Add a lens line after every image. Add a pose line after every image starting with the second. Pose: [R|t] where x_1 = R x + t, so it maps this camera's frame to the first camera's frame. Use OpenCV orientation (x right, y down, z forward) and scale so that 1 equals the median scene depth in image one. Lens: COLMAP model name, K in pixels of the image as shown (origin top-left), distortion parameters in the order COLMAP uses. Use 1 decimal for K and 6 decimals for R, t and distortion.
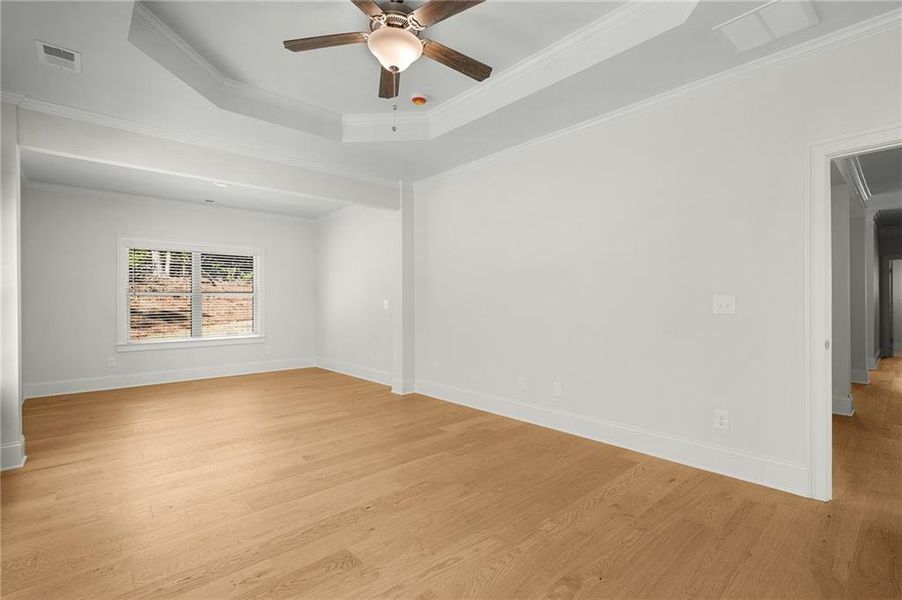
lens RADIAL K [[413.0, 0, 448.2], [0, 413.0, 303.9], [0, 0, 1]] dist [-0.005614, -0.000822]
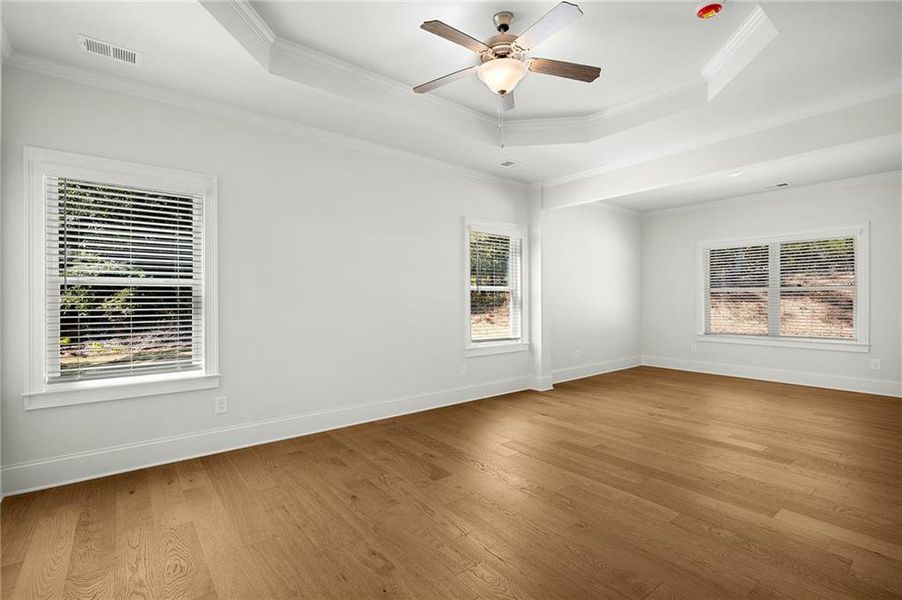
lens RADIAL K [[413.0, 0, 447.7], [0, 413.0, 301.4], [0, 0, 1]] dist [-0.005614, -0.000822]
pose [[-0.062444, 0.008870, -0.998009, 0.713547], [-0.000611, 0.999960, 0.008925, -0.007651], [0.998048, 0.001167, -0.062436, 0.657144]]
